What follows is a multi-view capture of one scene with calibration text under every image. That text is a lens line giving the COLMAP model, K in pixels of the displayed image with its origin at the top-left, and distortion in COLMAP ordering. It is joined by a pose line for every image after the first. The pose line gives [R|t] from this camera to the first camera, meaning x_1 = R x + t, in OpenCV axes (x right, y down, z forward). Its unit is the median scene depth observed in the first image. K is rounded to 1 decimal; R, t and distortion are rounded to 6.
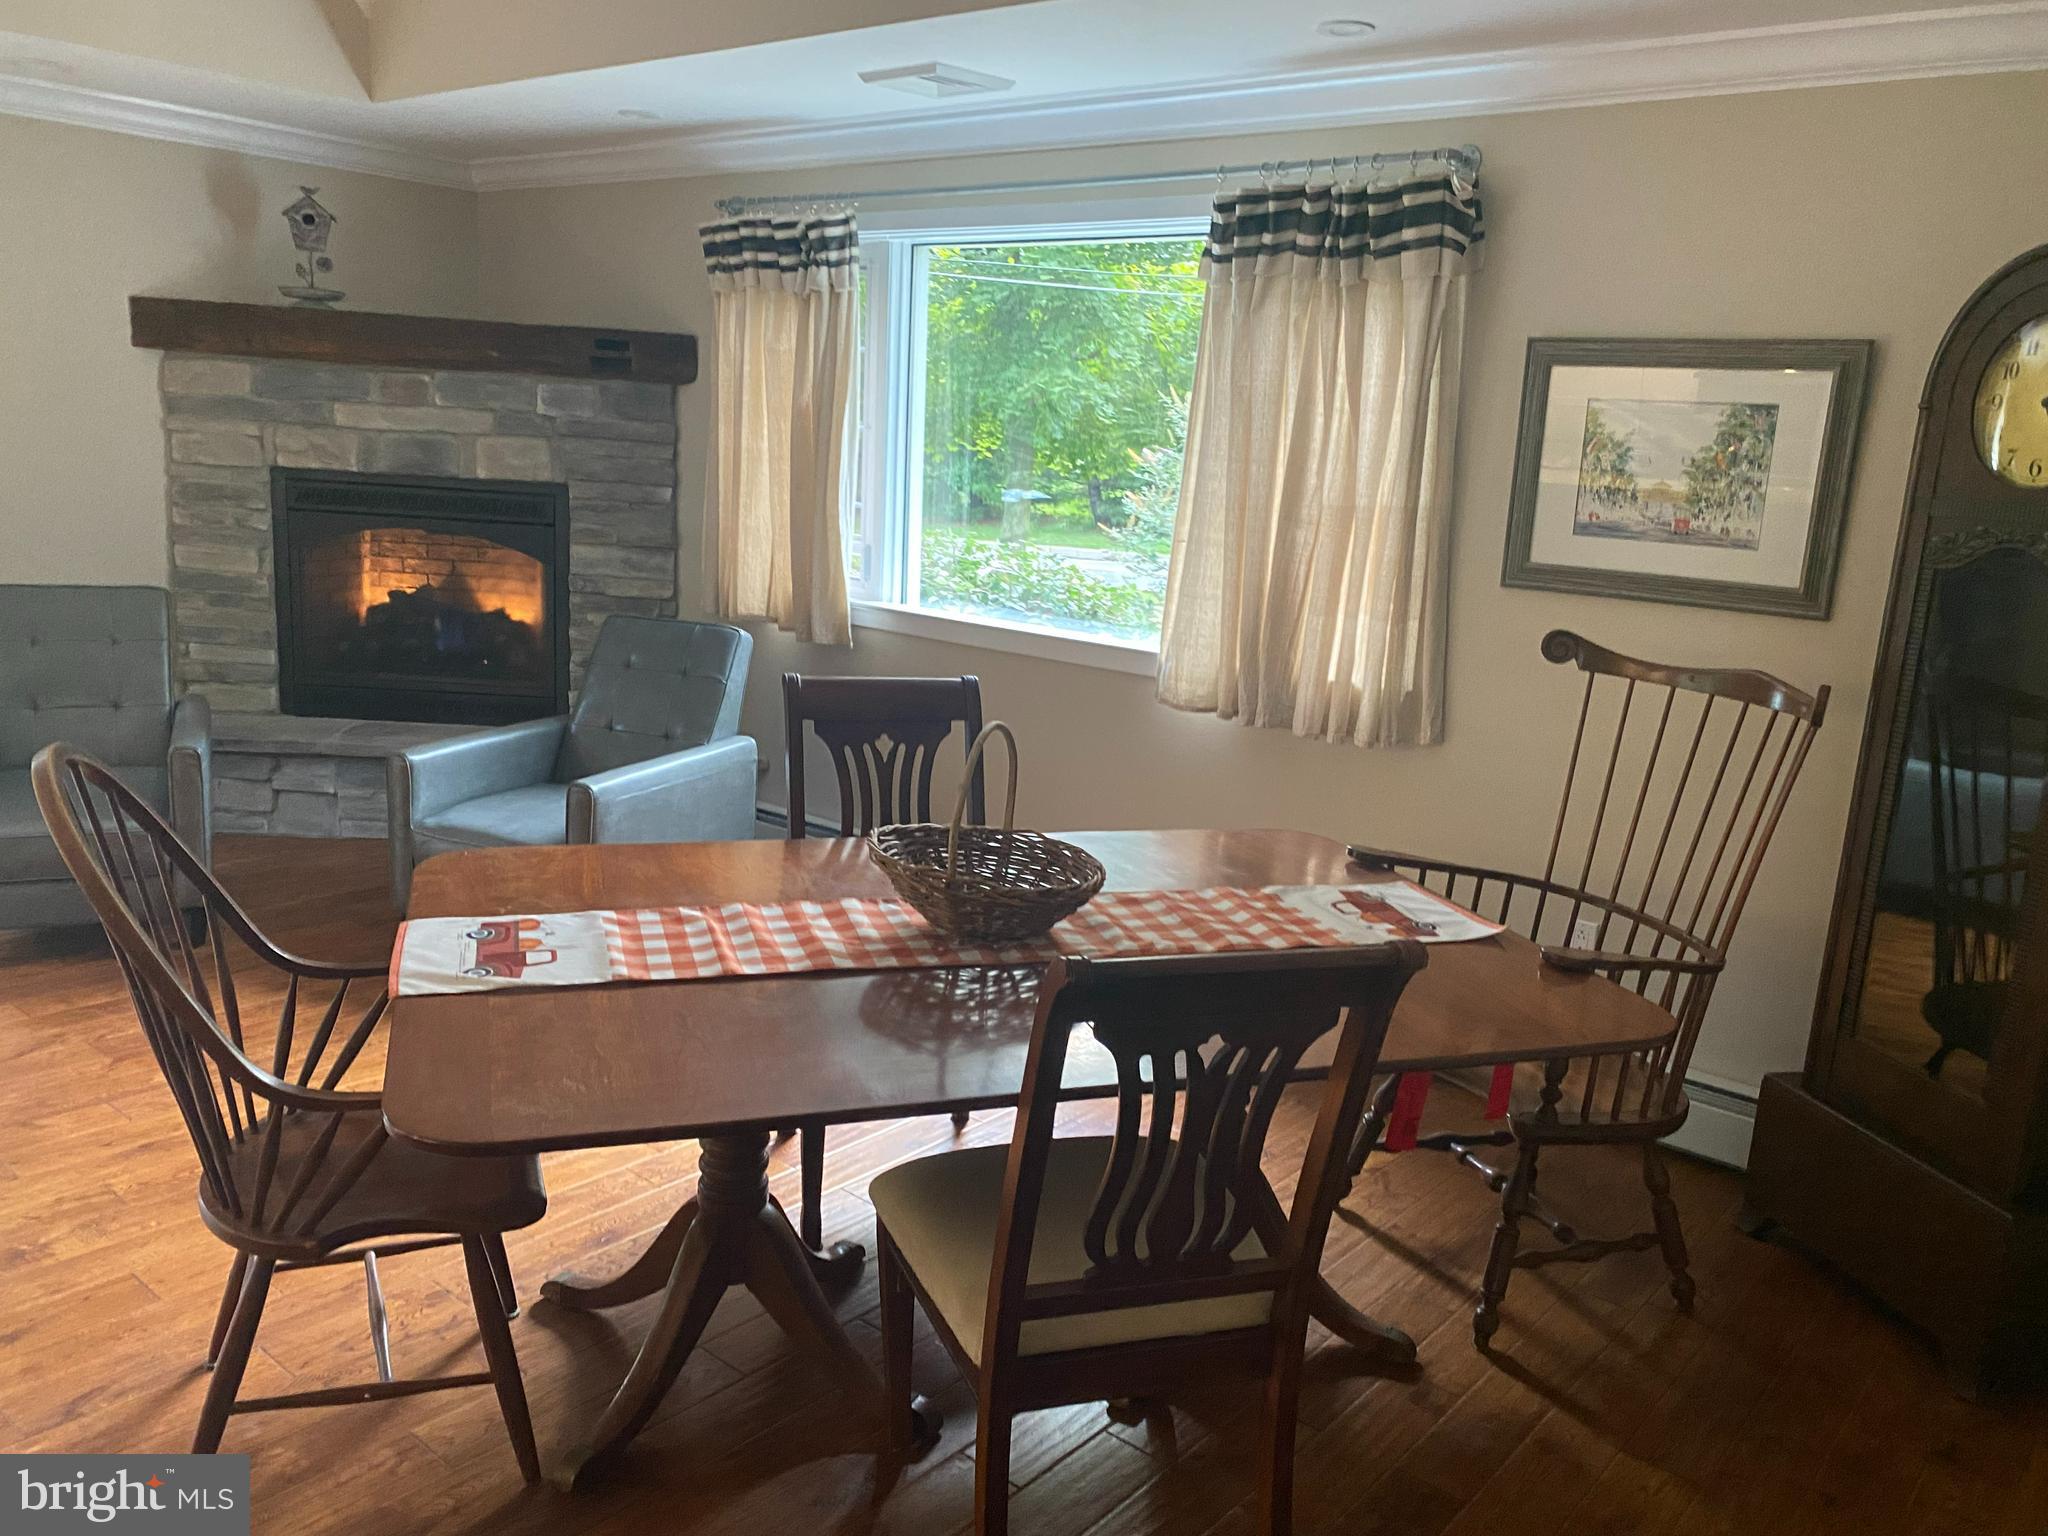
lens RADIAL K [[1589.1, 0, 1050.2], [0, 1589.1, 789.1], [0, 0, 1]] dist [0.024630, -0.009994]
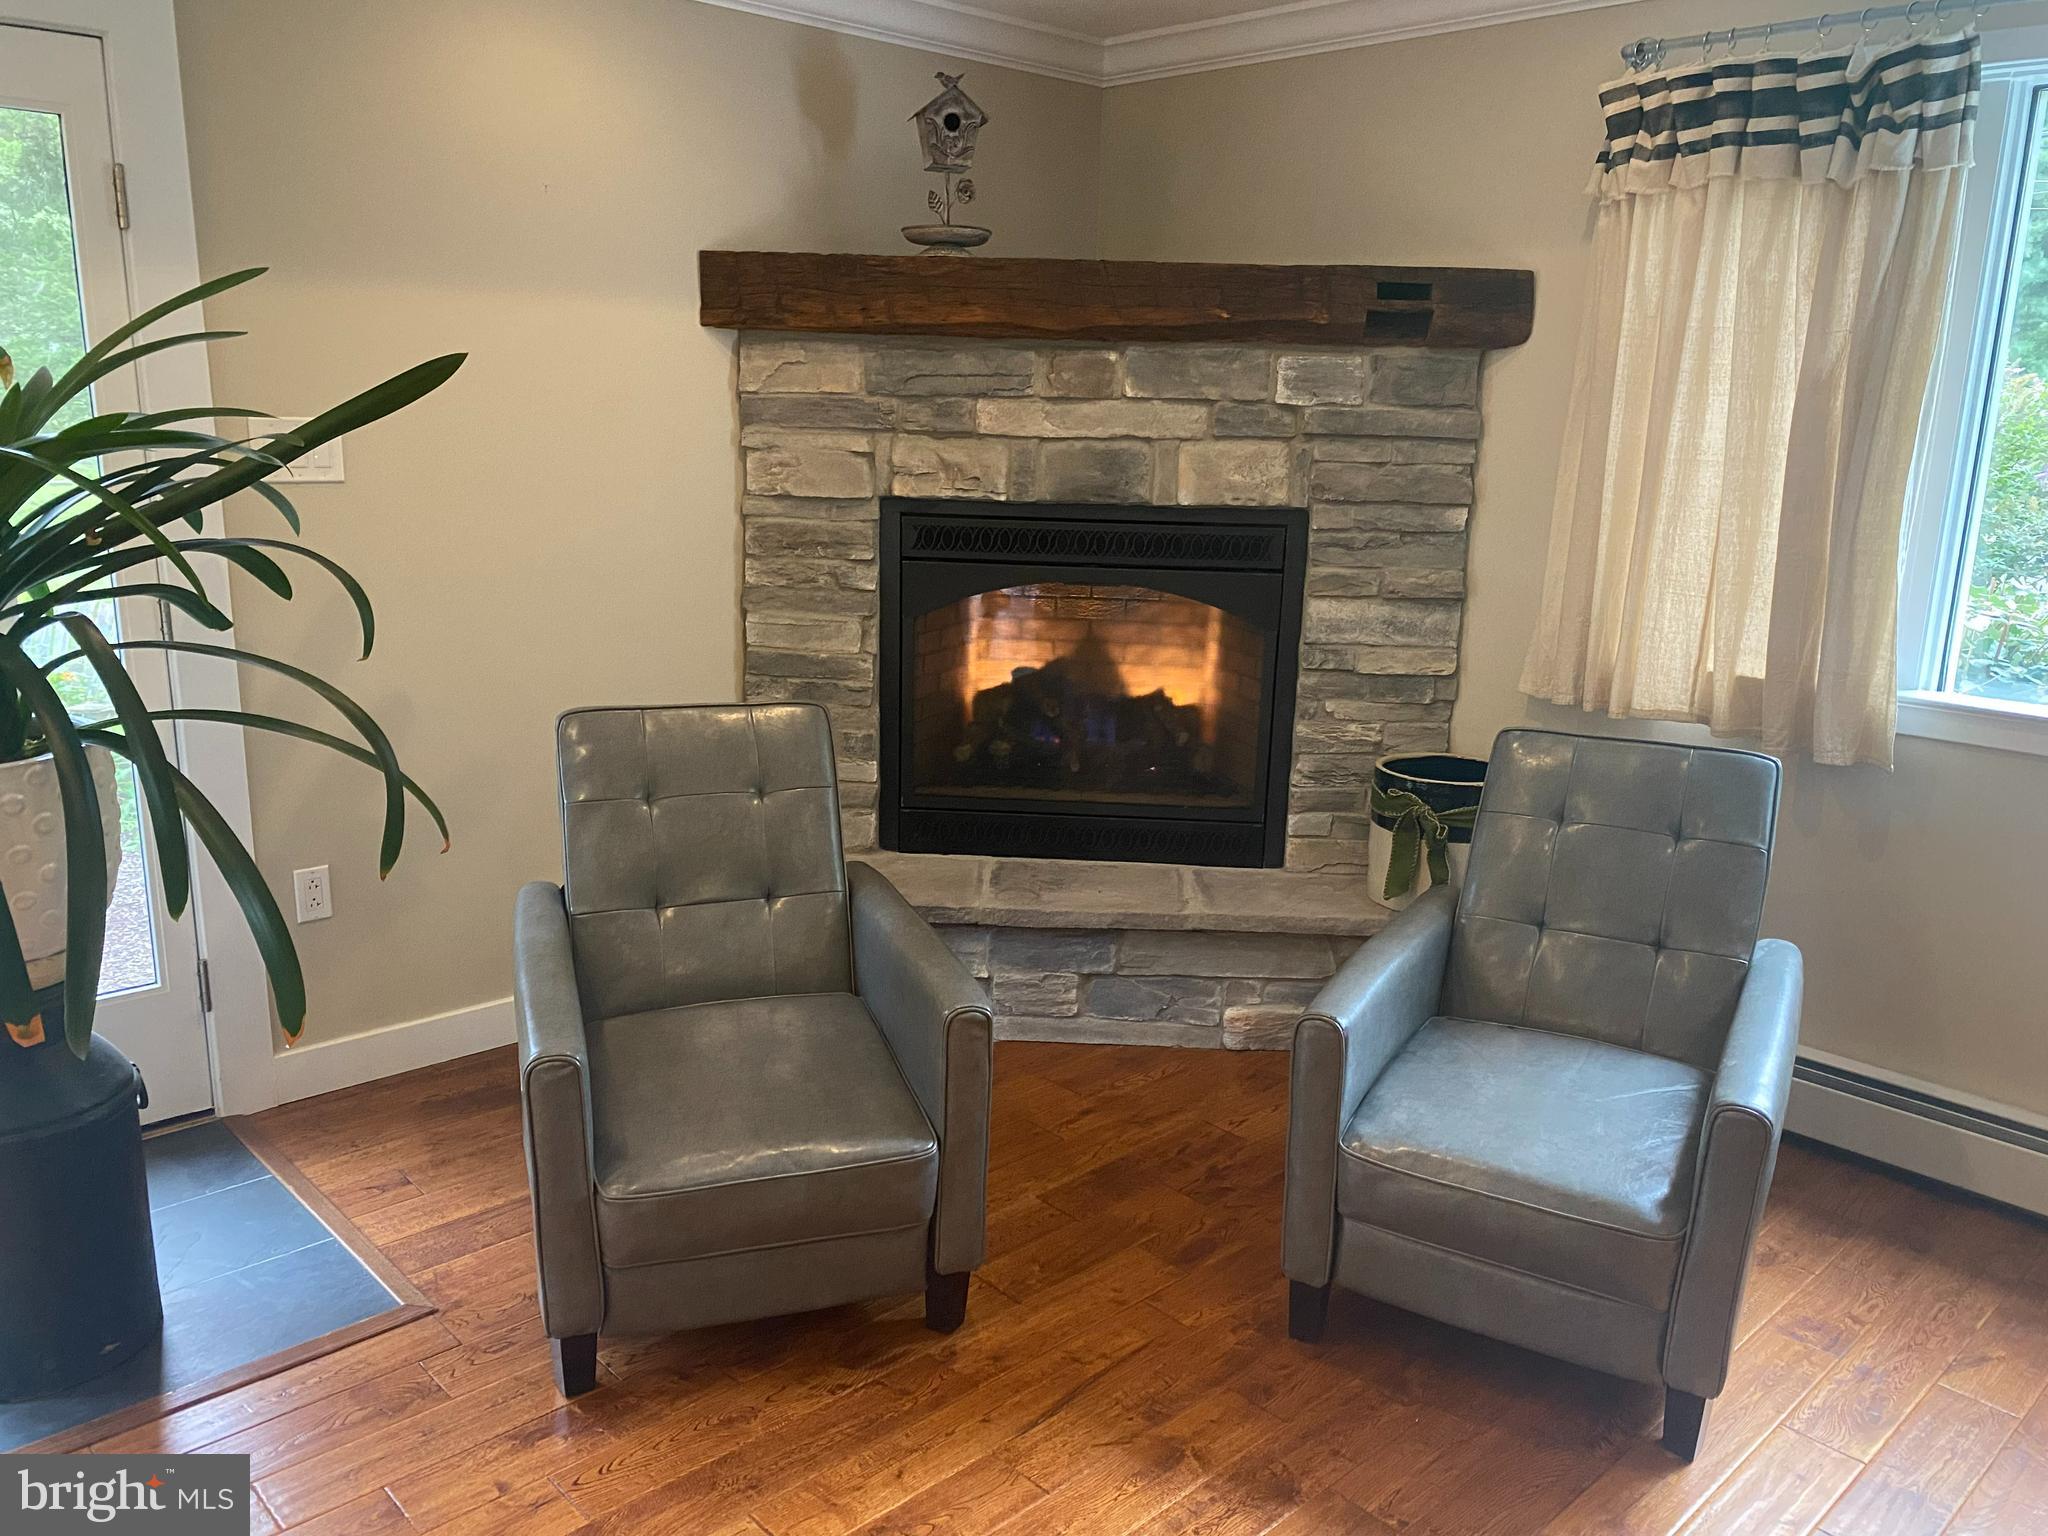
lens RADIAL K [[1602.9, 0, 1029.6], [0, 1602.9, 810.8], [0, 0, 1]] dist [0.047129, -0.042194]
pose [[0.993346, -0.005802, -0.115019, -0.347153], [0.008731, 0.999650, 0.024974, -0.084214], [0.114834, -0.025812, 0.993049, 0.321410]]
